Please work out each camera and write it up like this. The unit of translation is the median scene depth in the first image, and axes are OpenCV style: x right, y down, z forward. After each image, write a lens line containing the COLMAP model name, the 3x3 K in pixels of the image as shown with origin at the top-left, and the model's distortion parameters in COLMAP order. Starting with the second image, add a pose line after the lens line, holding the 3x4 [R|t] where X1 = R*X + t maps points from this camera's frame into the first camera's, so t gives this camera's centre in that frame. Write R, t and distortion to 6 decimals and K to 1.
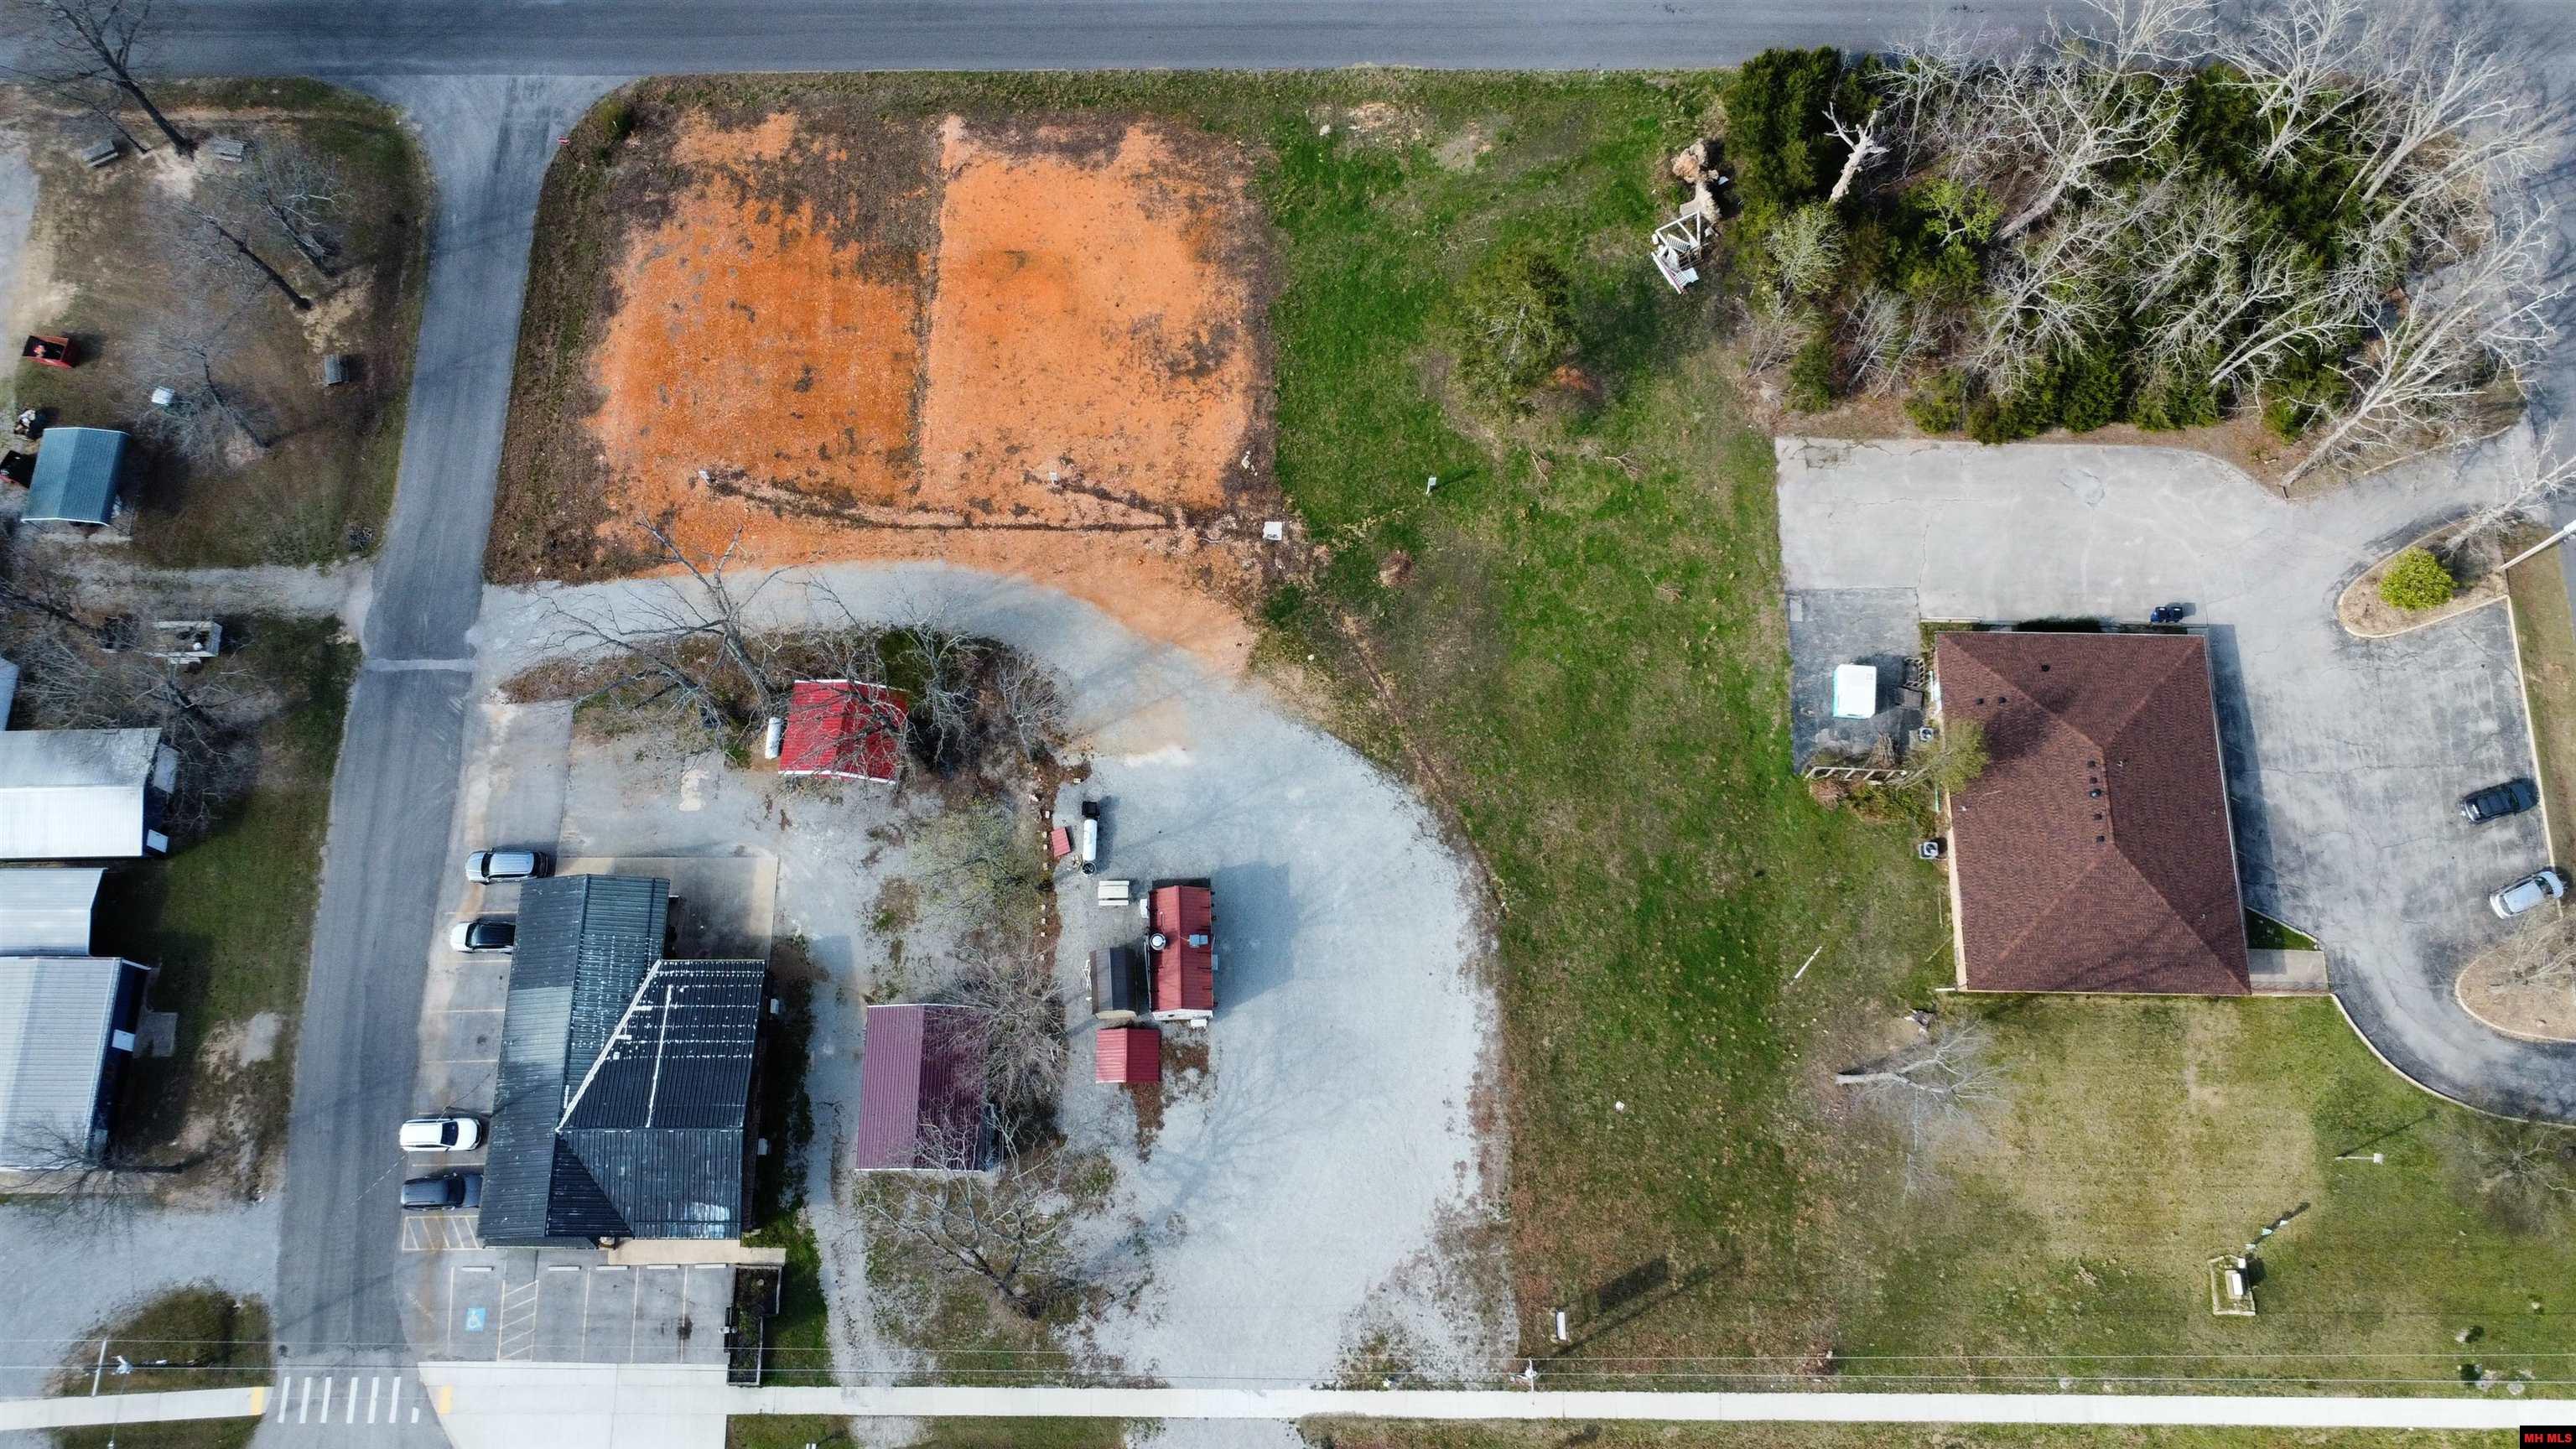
lens RADIAL K [[1928.2, 0, 1283.4], [0, 1928.2, 719.5], [0, 0, 1]] dist [0.003006, 0.000549]
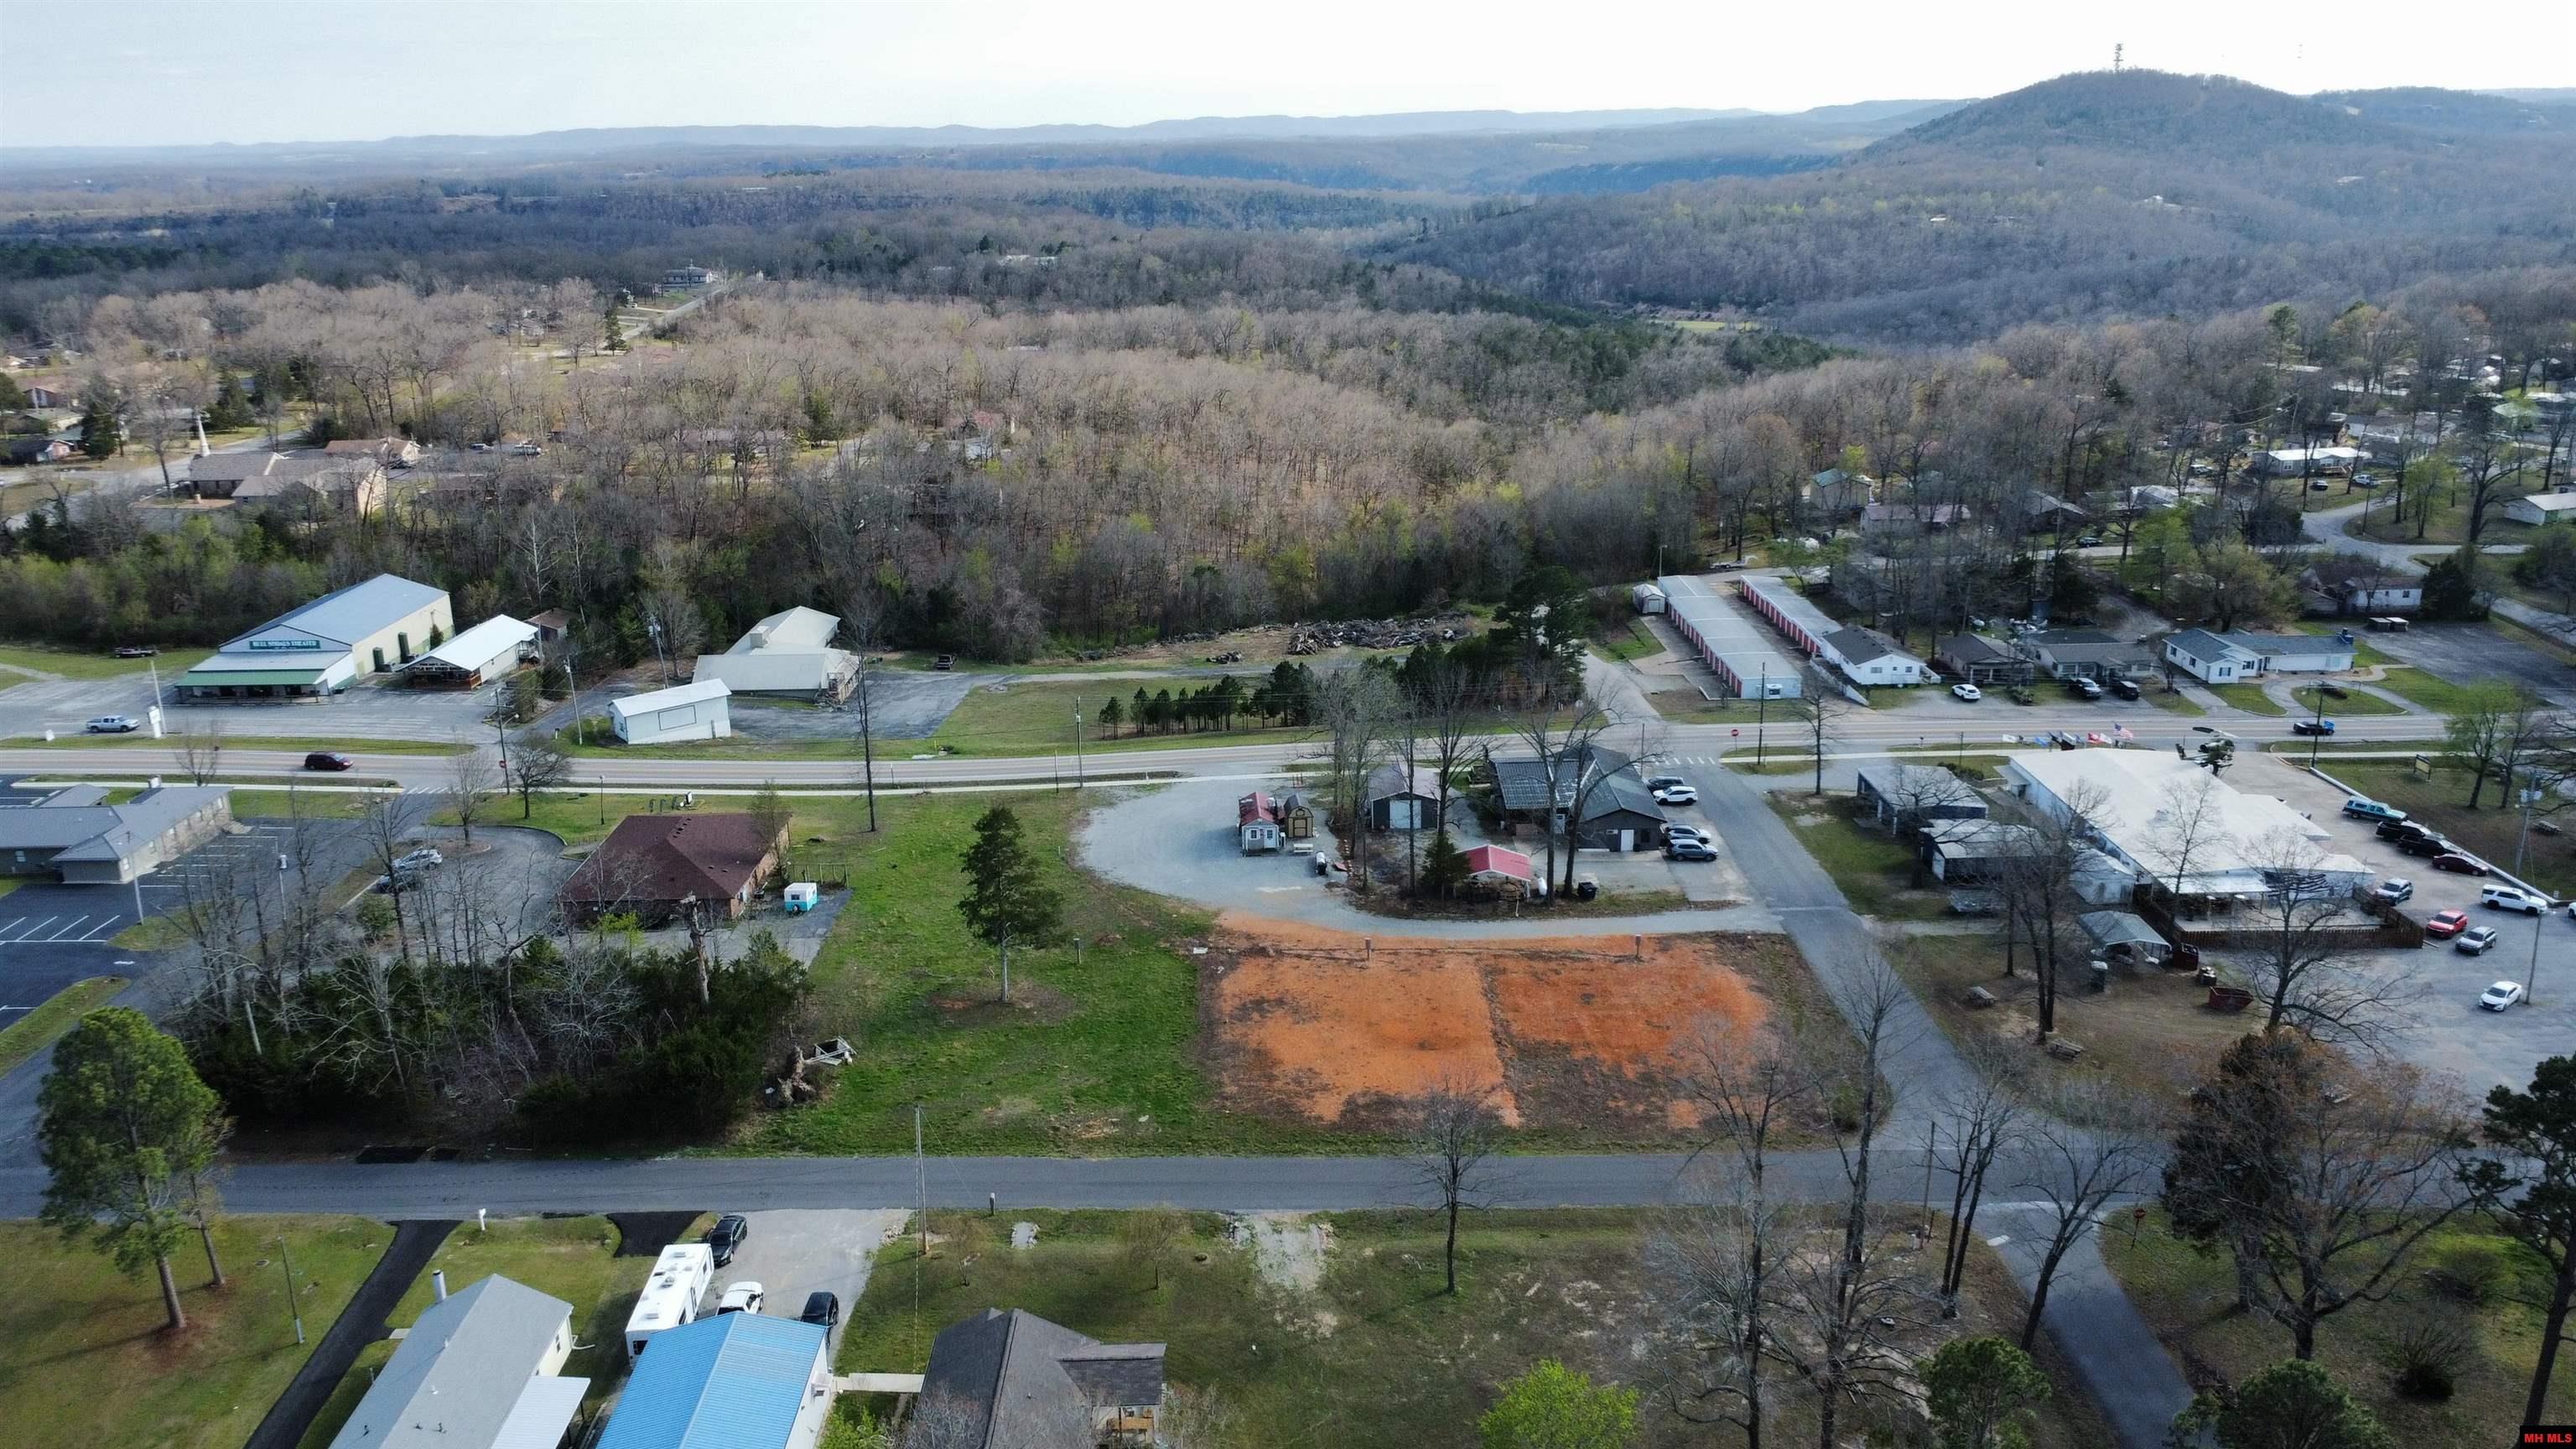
lens RADIAL K [[1937.3, 0, 1282.4], [0, 1937.3, 716.7], [0, 0, 1]] dist [0.002389, 0.001684]
pose [[-0.999499, 0.025424, -0.018858, -0.041334], [-0.018594, 0.010571, 0.999771, -1.446934], [0.025618, 0.999621, -0.010093, 0.871163]]
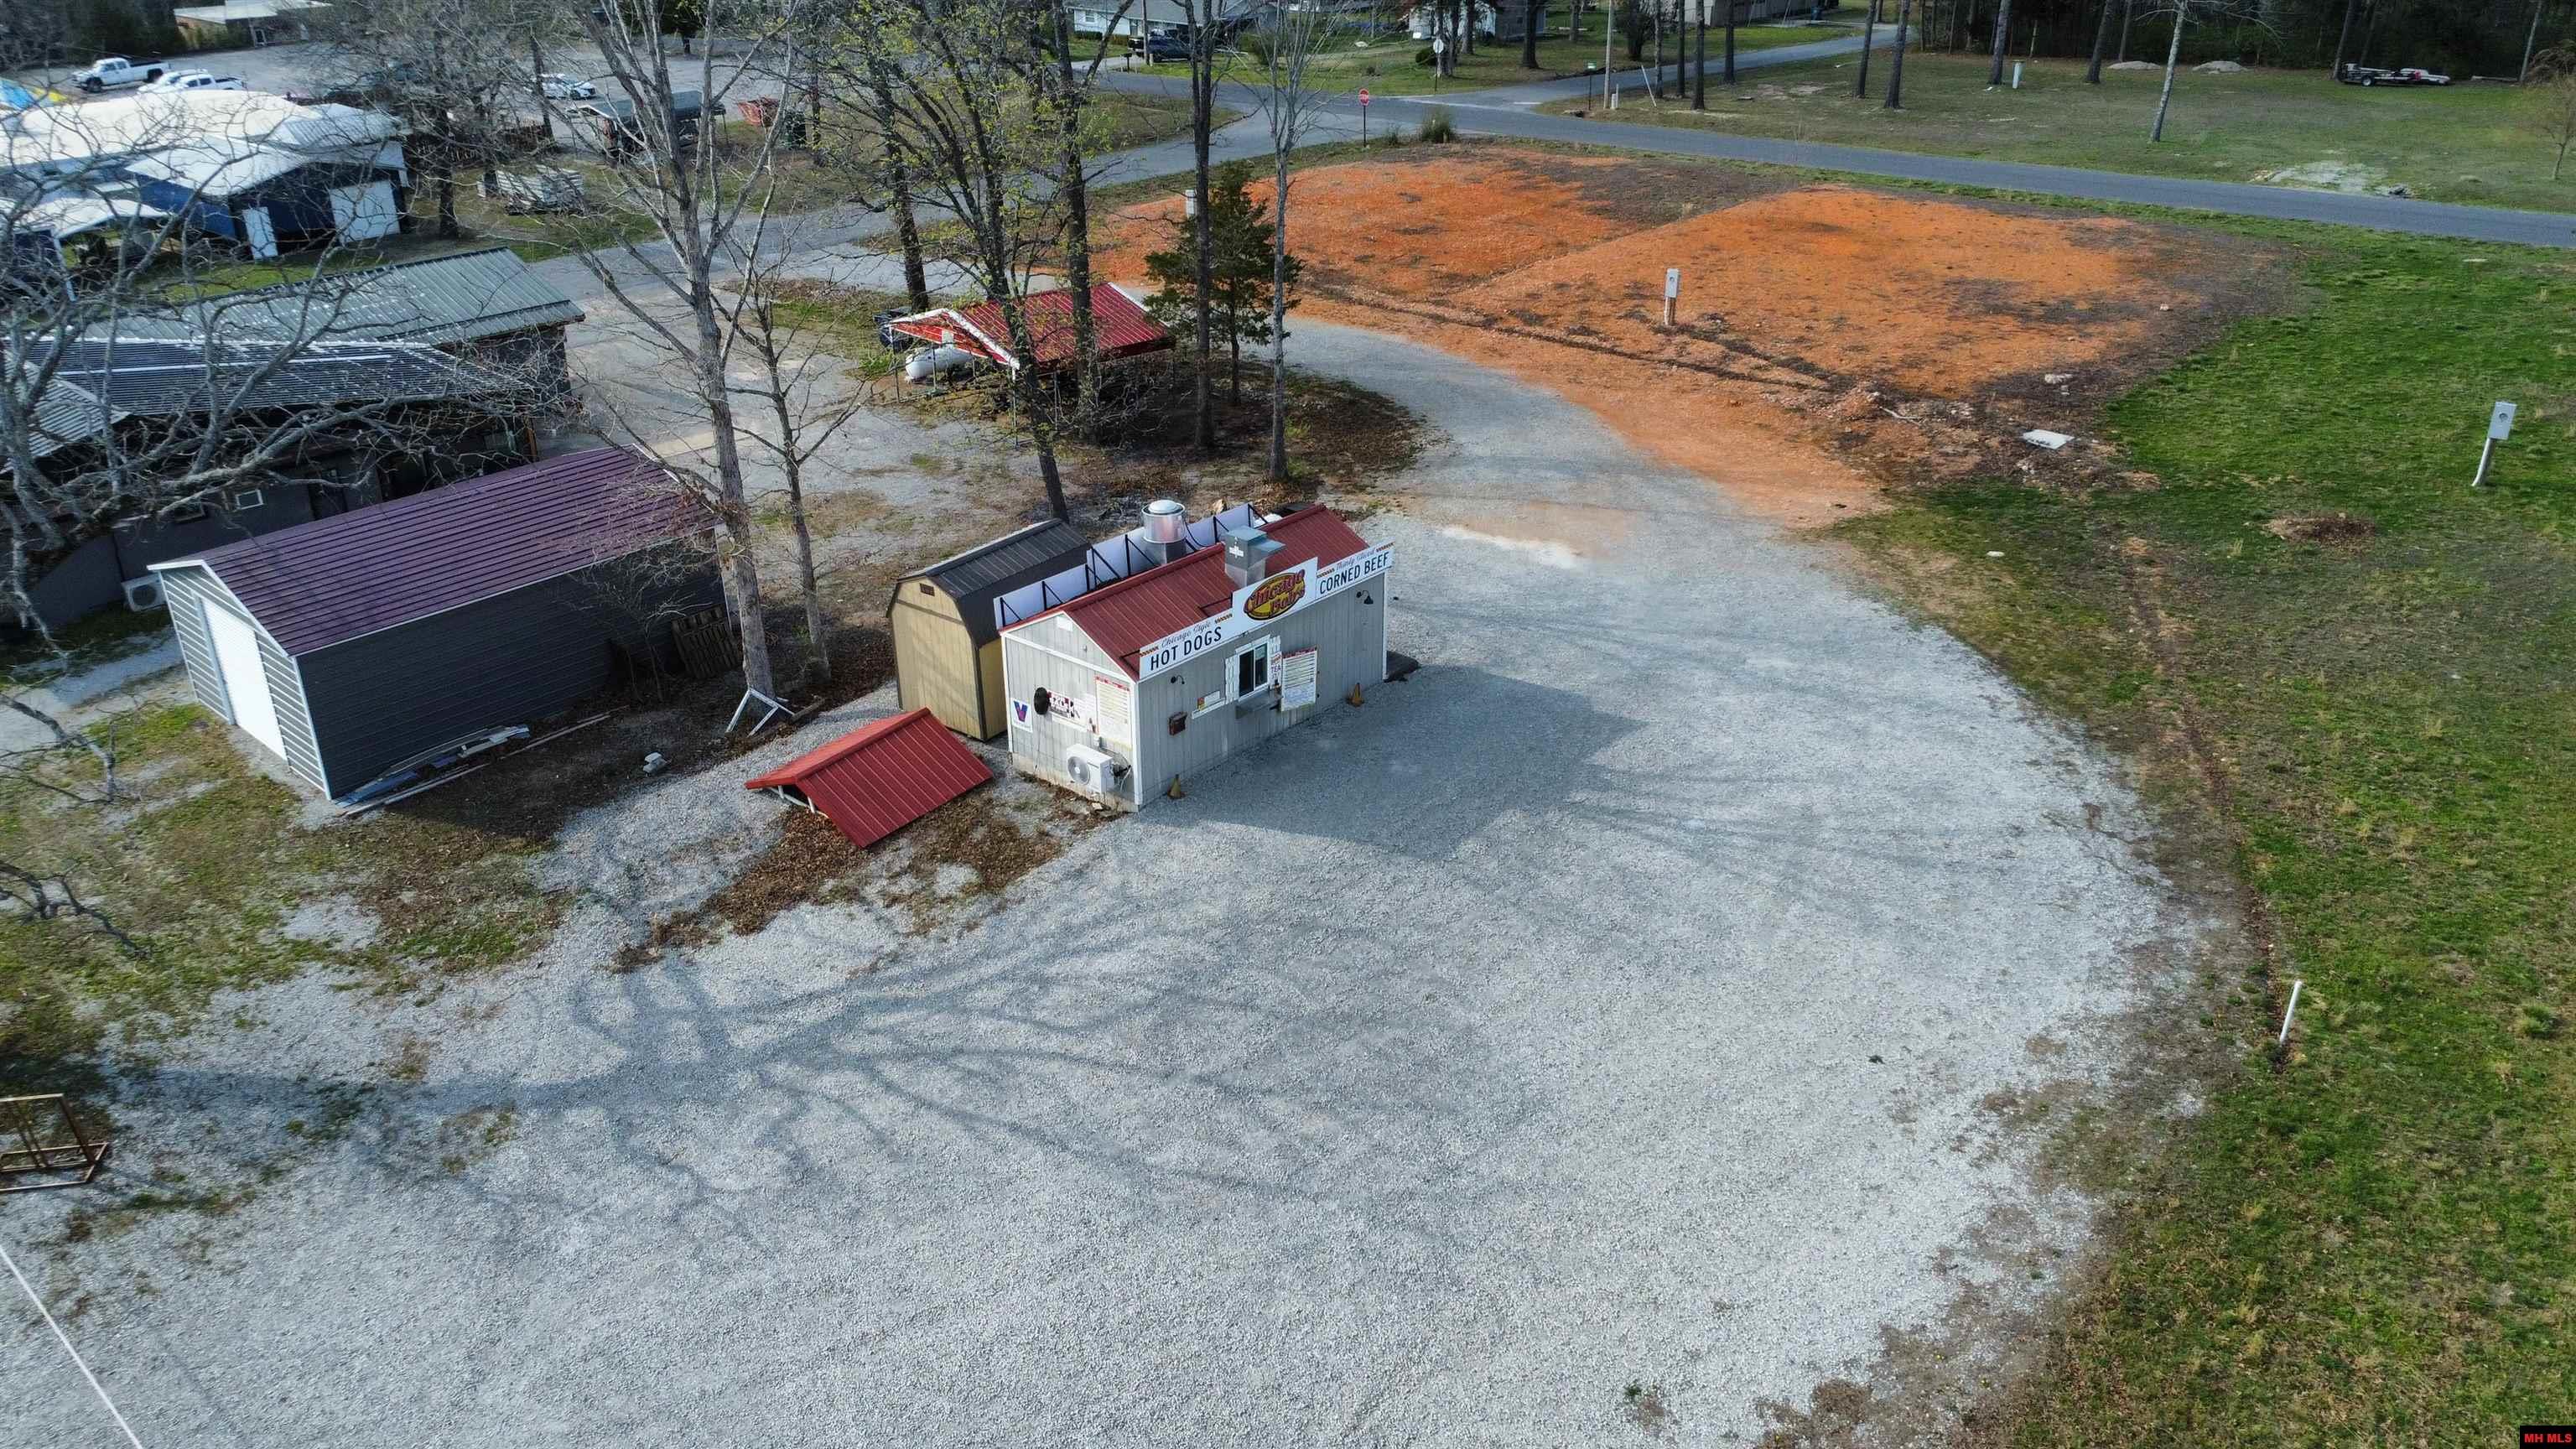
lens RADIAL K [[1928.2, 0, 1283.4], [0, 1928.2, 719.5], [0, 0, 1]] dist [0.003006, 0.000549]
pose [[0.739398, 0.292554, -0.606385, 0.150745], [-0.640709, 0.582450, -0.500244, 0.267267], [0.206841, 0.758396, 0.618104, 0.760409]]
